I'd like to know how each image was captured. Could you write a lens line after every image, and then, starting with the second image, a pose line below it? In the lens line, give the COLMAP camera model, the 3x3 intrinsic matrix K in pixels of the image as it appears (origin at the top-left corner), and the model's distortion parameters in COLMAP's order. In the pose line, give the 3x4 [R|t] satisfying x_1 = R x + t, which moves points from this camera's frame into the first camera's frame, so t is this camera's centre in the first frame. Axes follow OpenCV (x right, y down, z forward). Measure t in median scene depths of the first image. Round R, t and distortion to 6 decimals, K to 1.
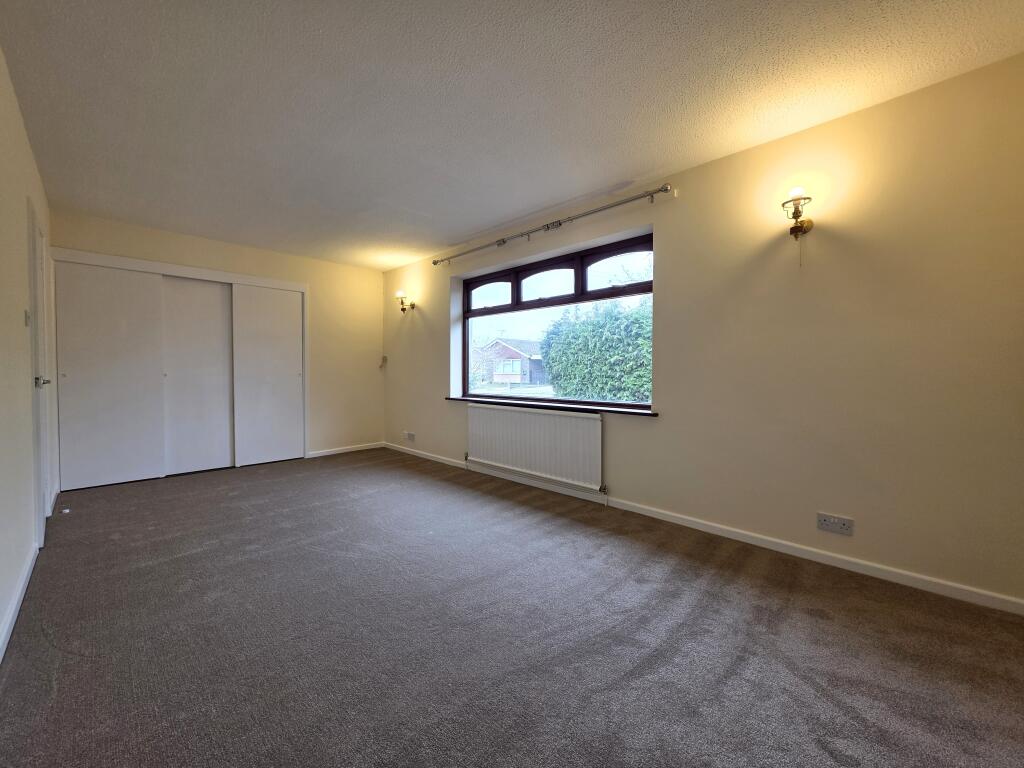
lens RADIAL K [[428.2, 0, 512.0], [0, 428.2, 384.0], [0, 0, 1]] dist [0.000606, 0.000042]
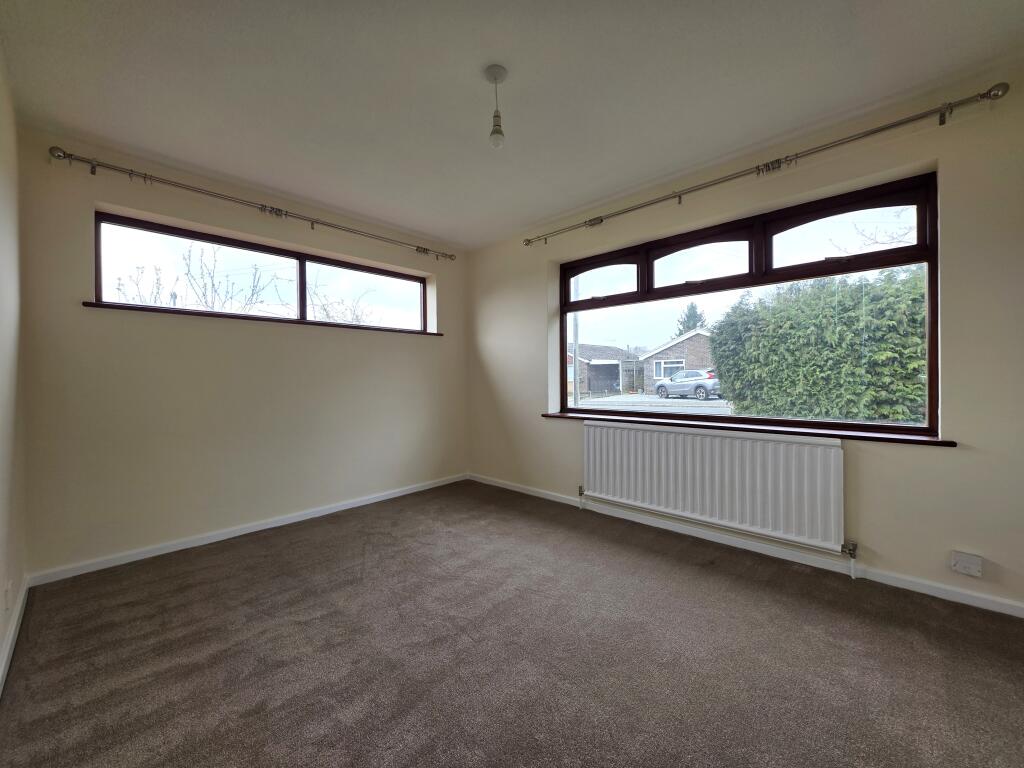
lens RADIAL K [[407.9, 0, 507.3], [0, 407.9, 377.0], [0, 0, 1]] dist [0.000264, 0.000014]
pose [[0.999229, -0.012489, 0.037220, -0.268786], [0.013834, 0.999252, -0.036112, -0.009029], [-0.036741, 0.036599, 0.998654, 0.279294]]
